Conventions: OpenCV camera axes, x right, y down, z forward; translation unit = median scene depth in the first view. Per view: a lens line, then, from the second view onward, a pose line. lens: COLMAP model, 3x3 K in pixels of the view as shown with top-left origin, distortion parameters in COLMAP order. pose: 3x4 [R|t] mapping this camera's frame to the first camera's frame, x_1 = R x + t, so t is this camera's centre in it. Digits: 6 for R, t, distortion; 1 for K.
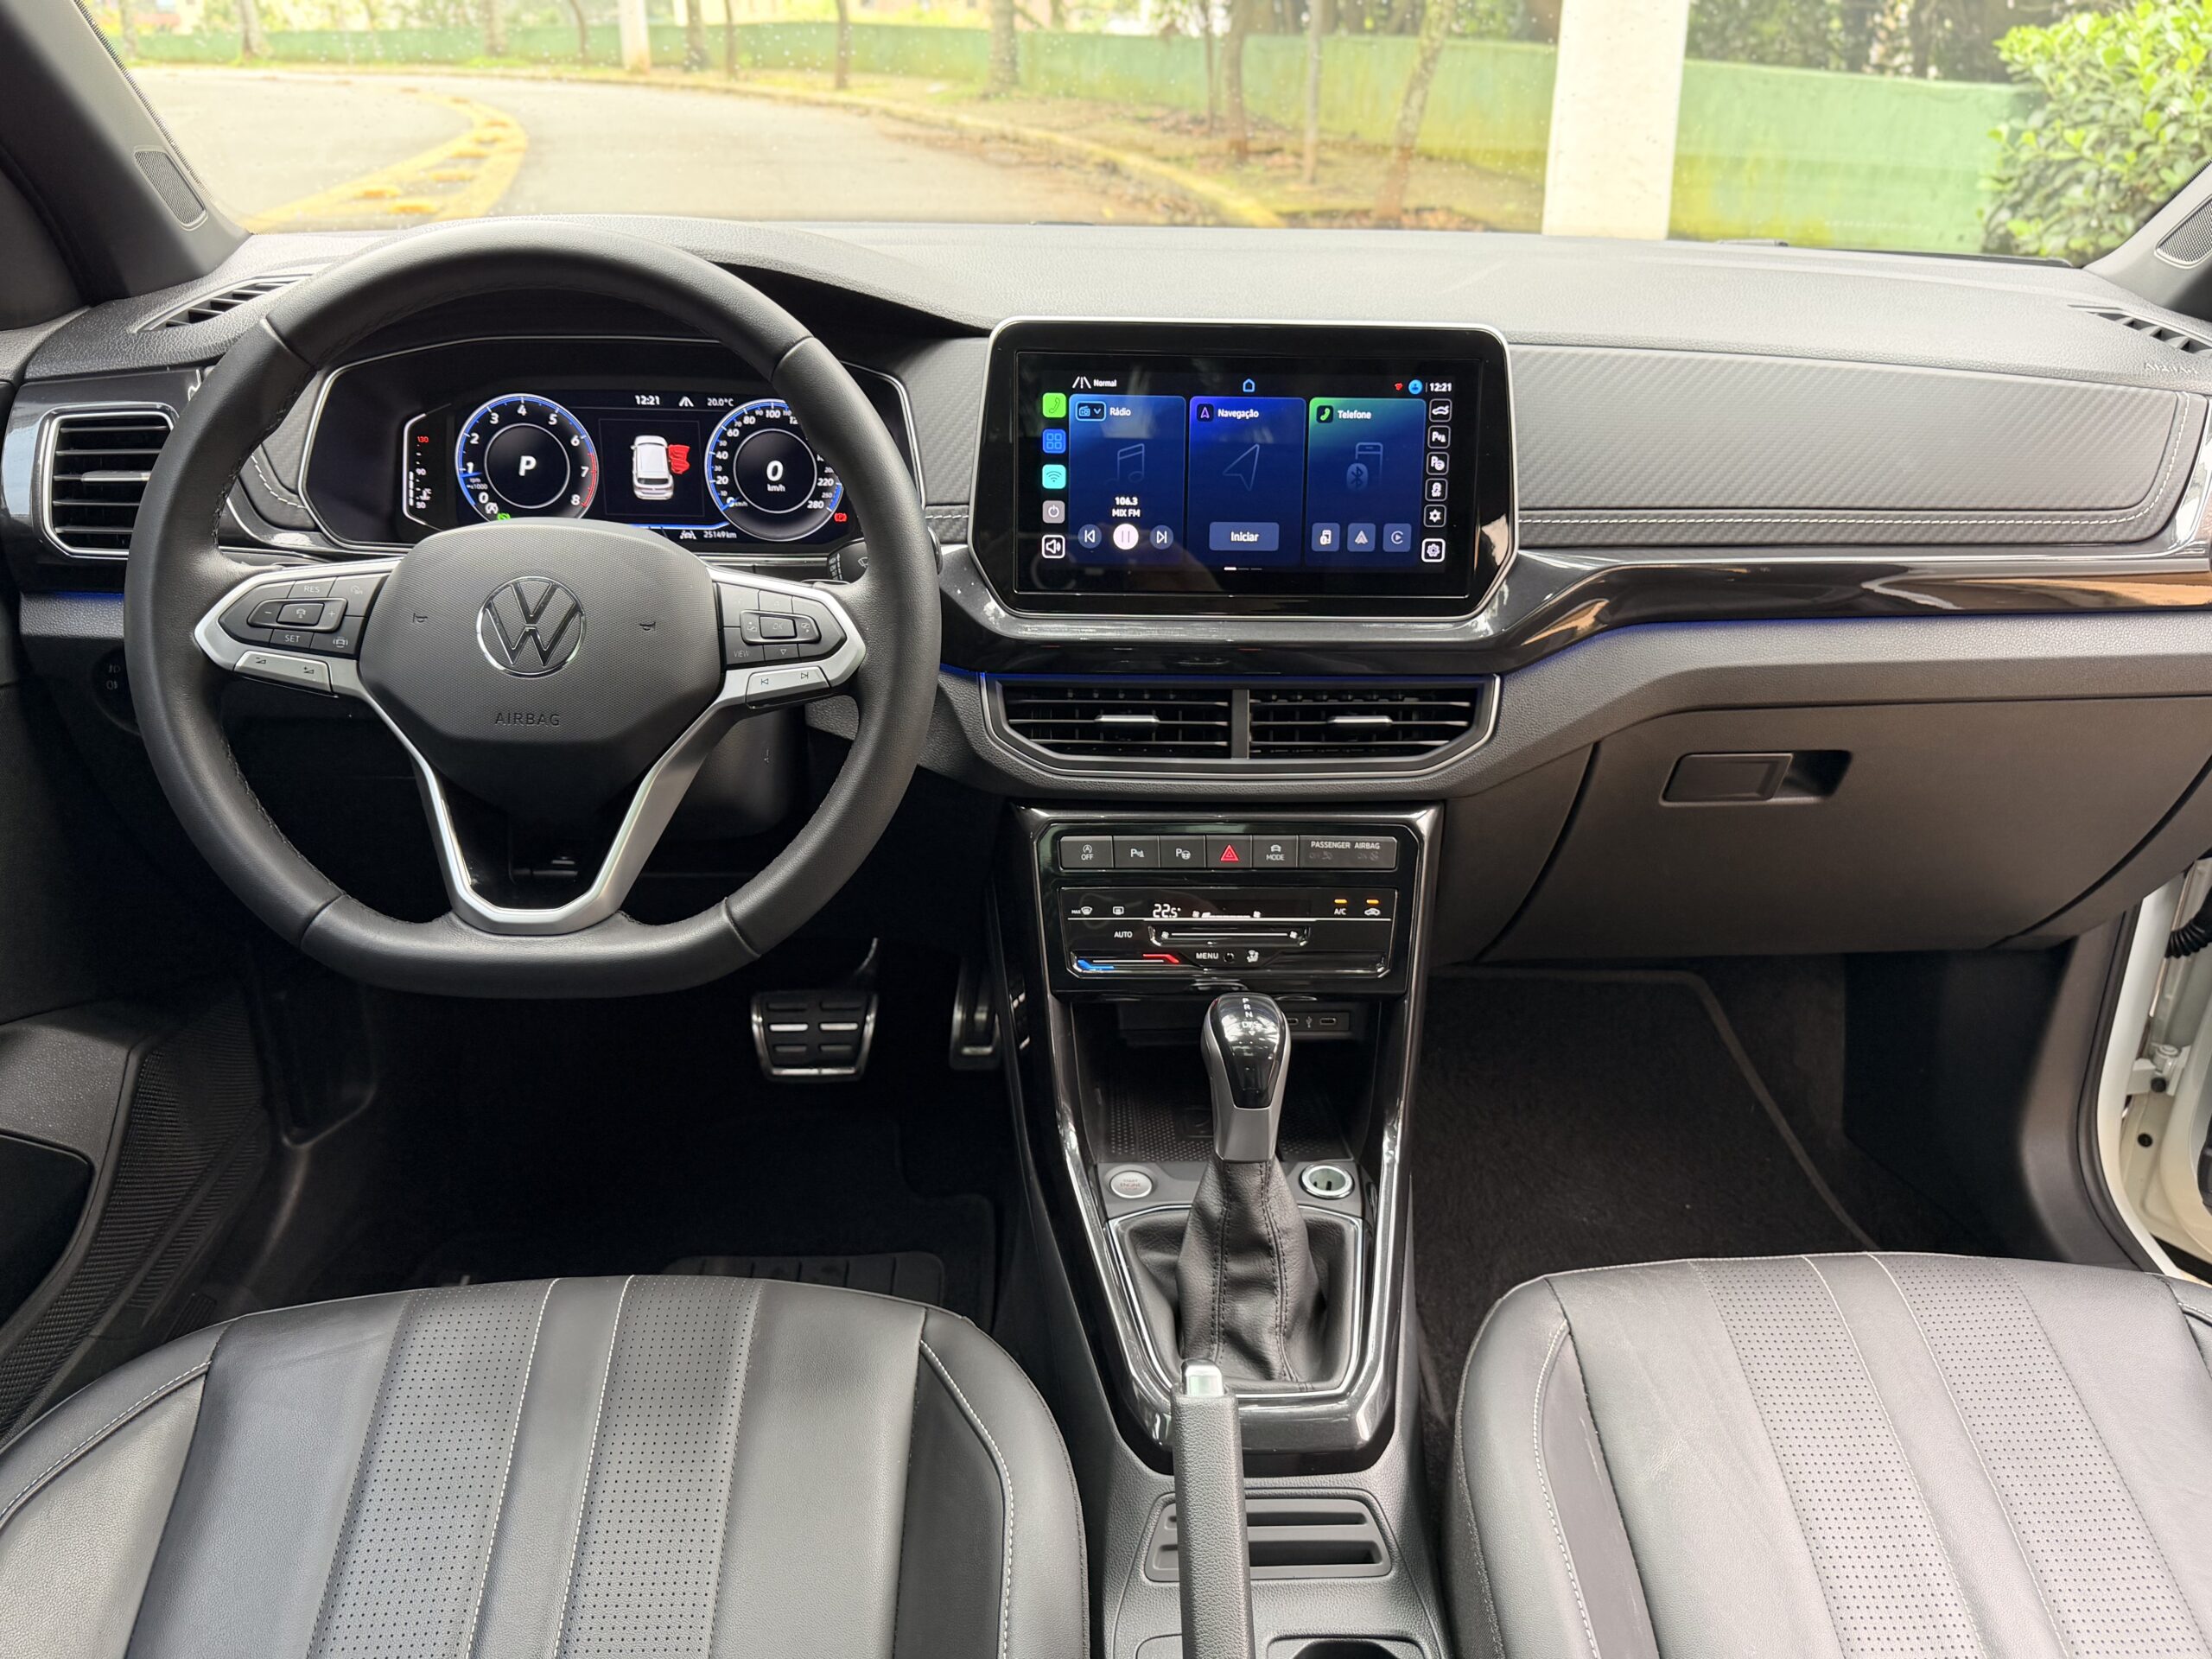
lens RADIAL K [[1744.1, 0, 1106.0], [0, 1744.1, 829.5], [0, 0, 1]] dist [0.138917, -0.237558]
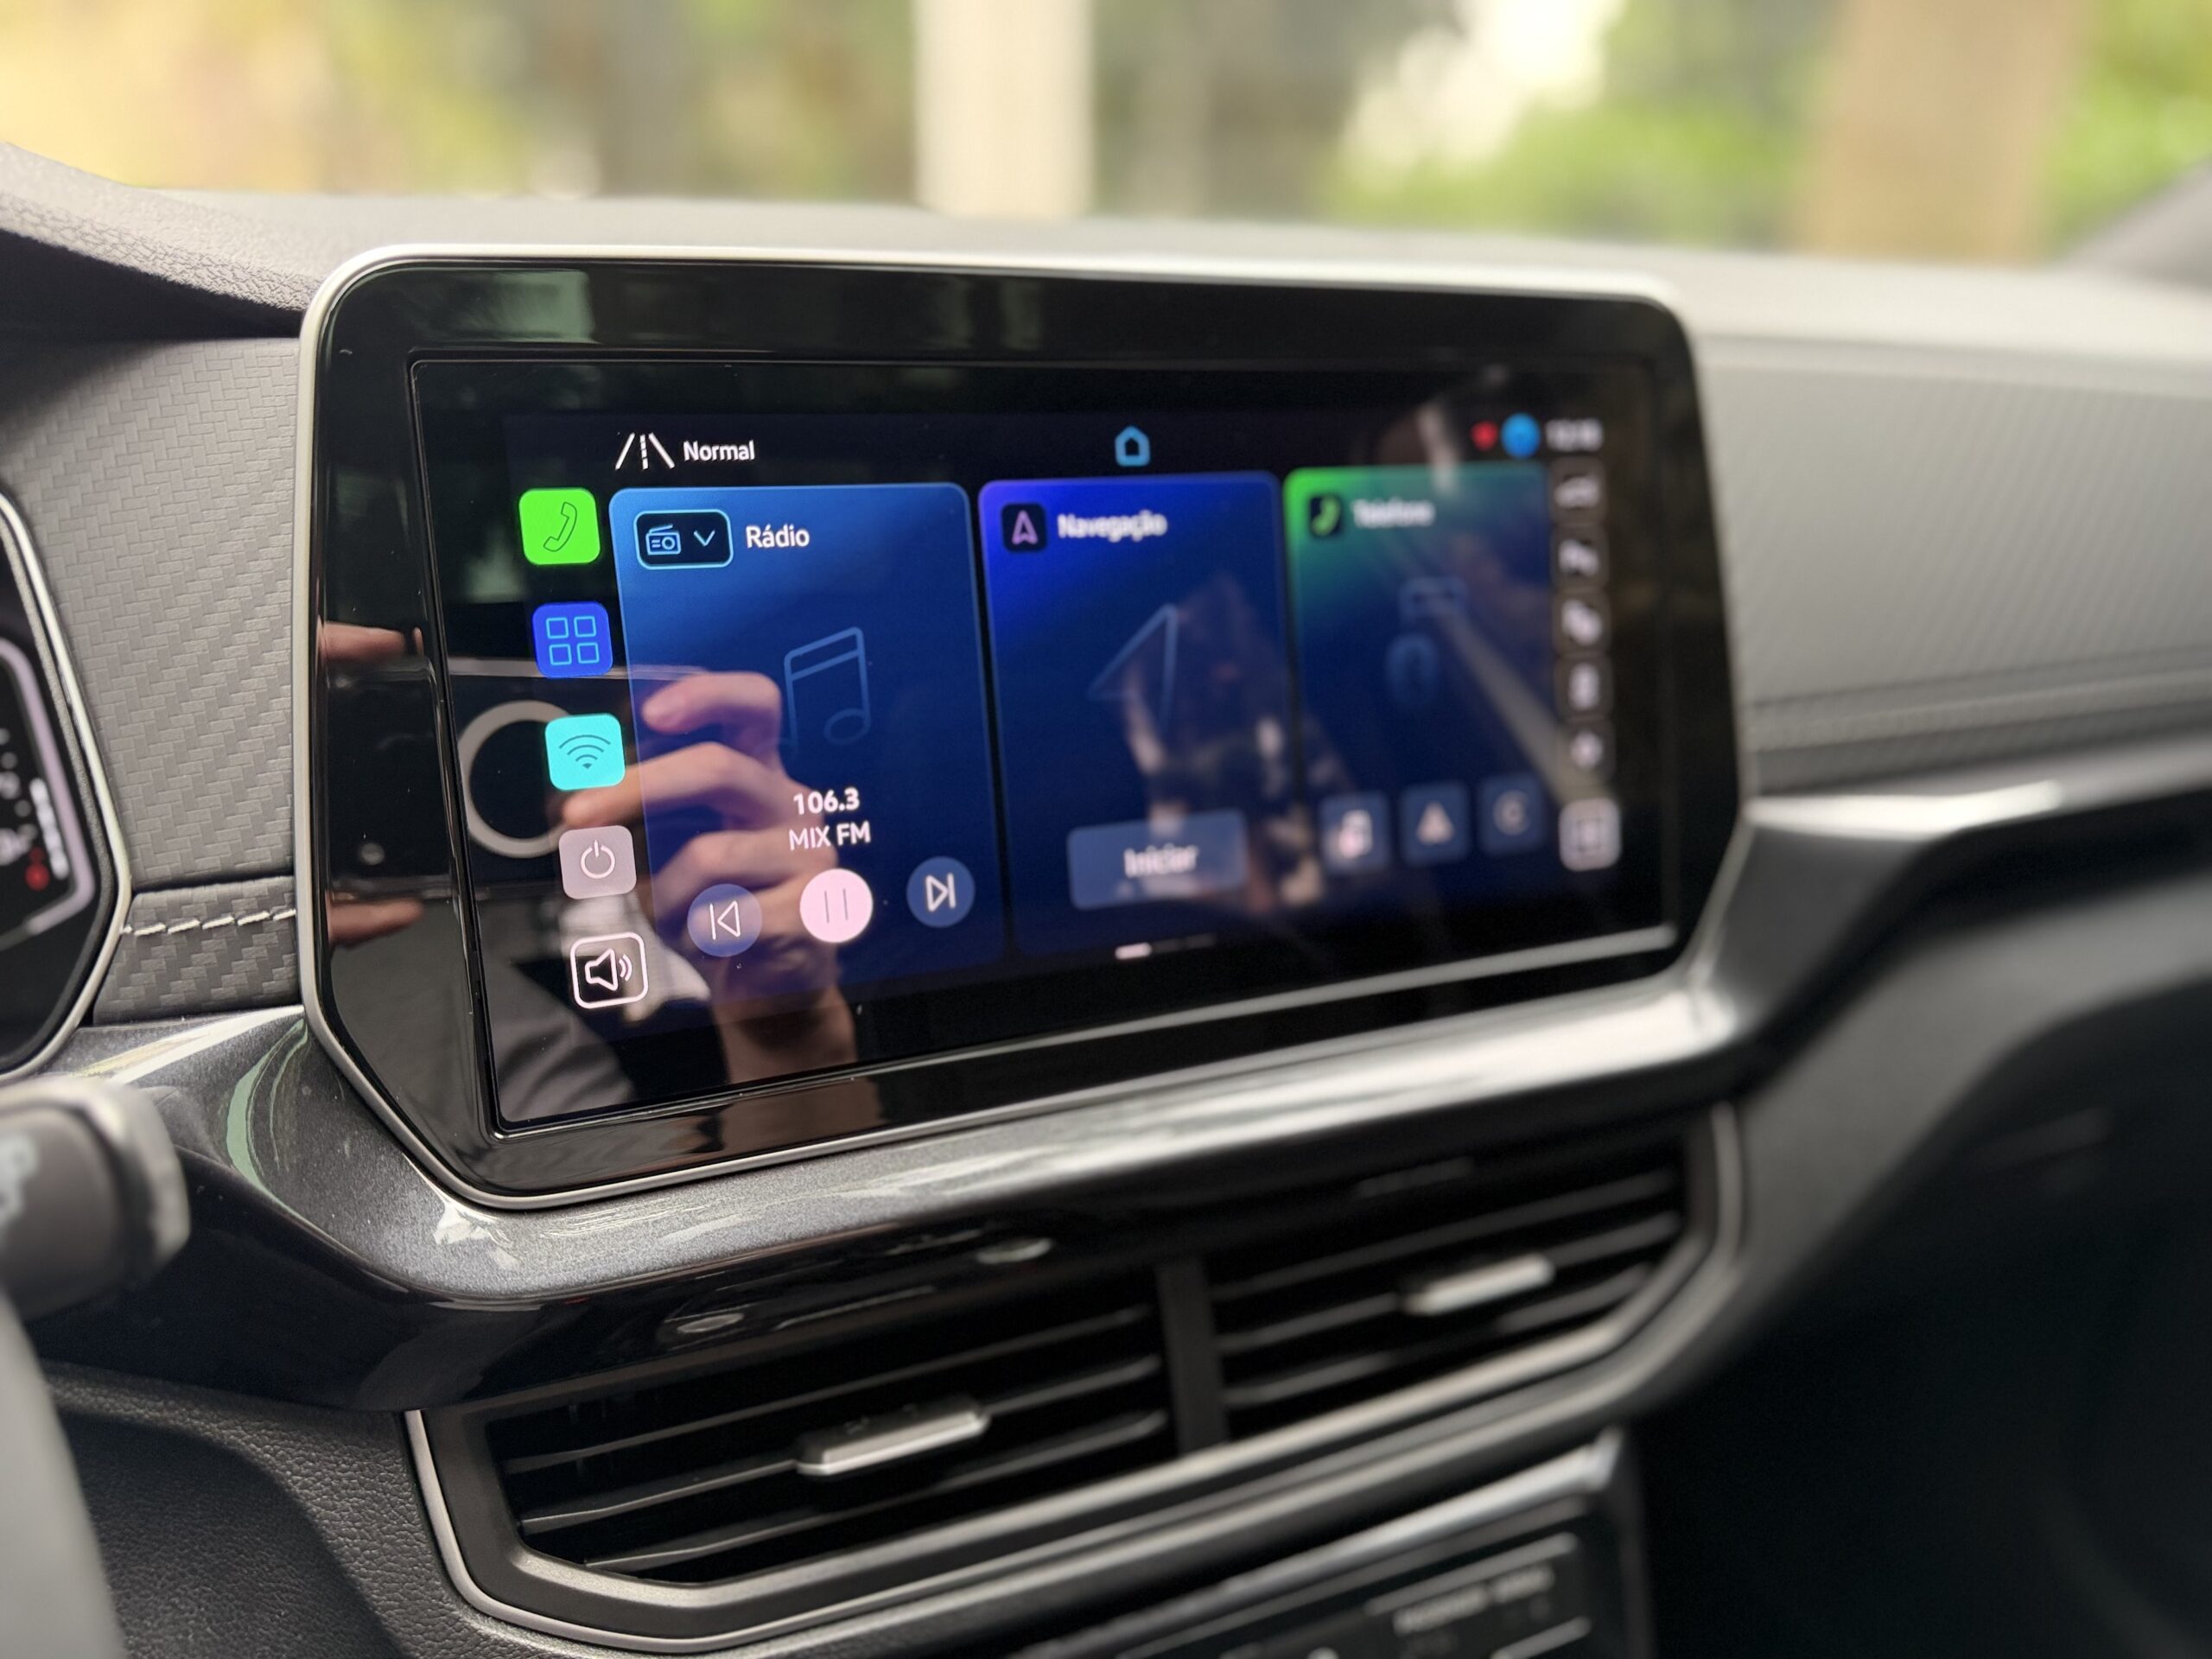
lens RADIAL K [[1574.5, 0, 1106.0], [0, 1574.5, 829.5], [0, 0, 1]] dist [0.127946, -0.272957]
pose [[0.934648, -0.118042, 0.335409, -0.038603], [0.138593, 0.989623, -0.037918, -0.159258], [-0.327453, 0.081925, 0.941309, 0.684320]]
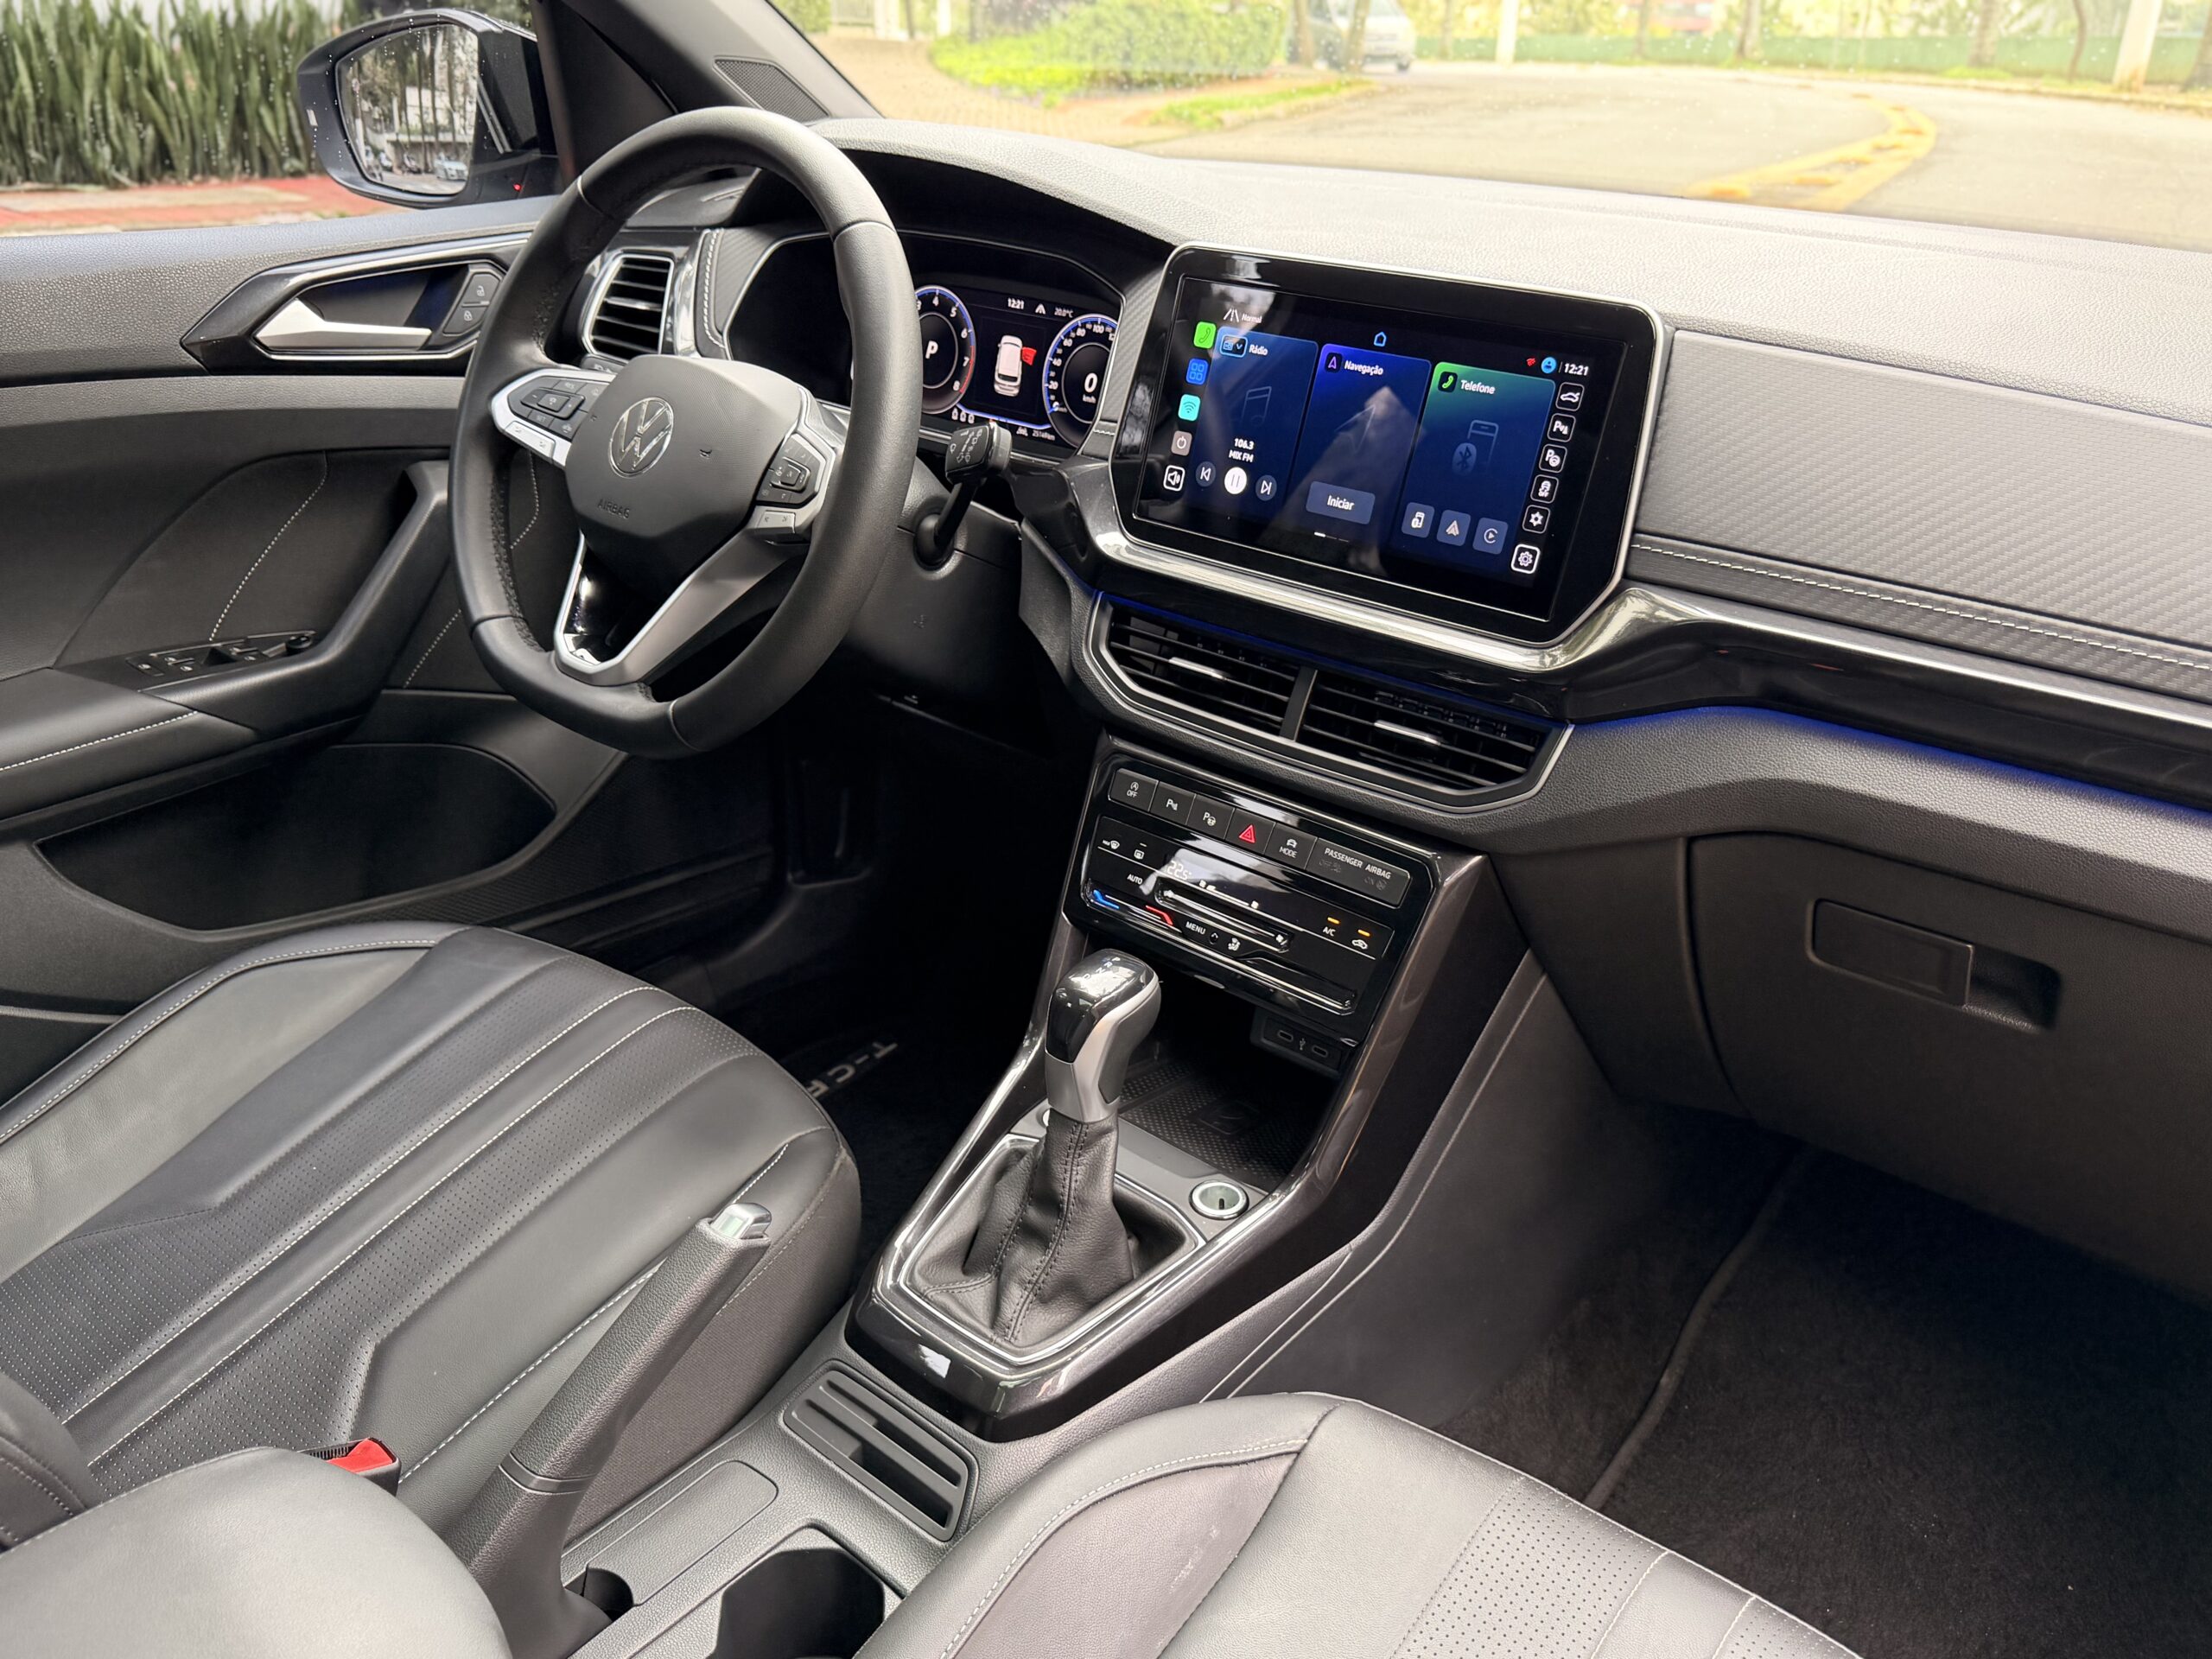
lens RADIAL K [[1744.1, 0, 1106.0], [0, 1744.1, 829.5], [0, 0, 1]] dist [0.138917, -0.237558]
pose [[0.731407, 0.289794, -0.617303, 0.593557], [-0.297555, 0.950117, 0.093478, -0.053008], [0.613600, 0.115311, 0.781152, 0.222646]]
